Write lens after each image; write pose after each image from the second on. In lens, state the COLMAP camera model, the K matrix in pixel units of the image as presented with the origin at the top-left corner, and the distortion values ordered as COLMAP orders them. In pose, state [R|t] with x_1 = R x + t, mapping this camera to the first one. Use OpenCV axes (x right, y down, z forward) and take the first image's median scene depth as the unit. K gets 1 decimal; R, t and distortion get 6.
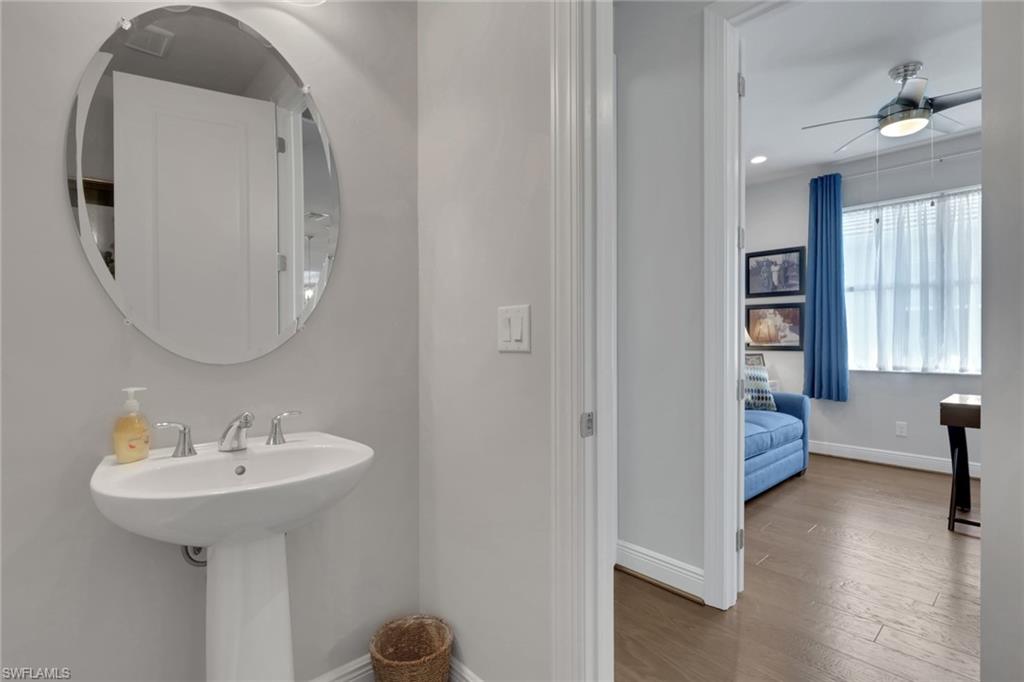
lens RADIAL K [[487.1, 0, 513.1], [0, 487.1, 341.1], [0, 0, 1]] dist [0.000125, -0.000119]
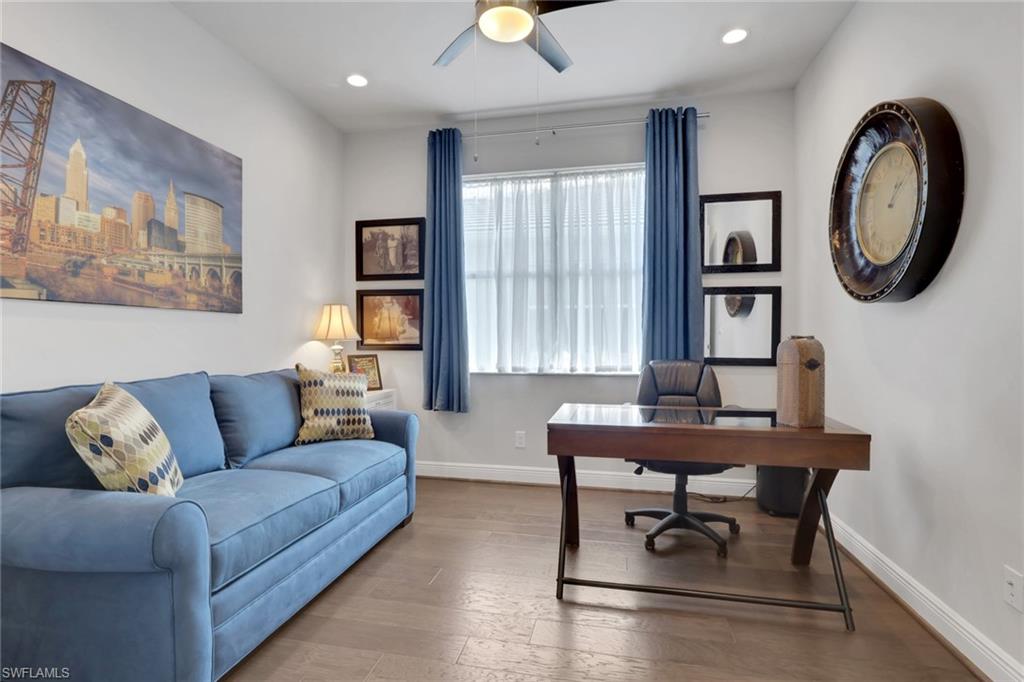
lens RADIAL K [[487.1, 0, 513.1], [0, 487.1, 341.1], [0, 0, 1]] dist [0.000125, -0.000119]
pose [[0.814097, -0.004284, 0.580714, 0.280618], [0.002270, 0.999989, 0.004195, 0.002356], [-0.580725, -0.002097, 0.814097, 0.298860]]
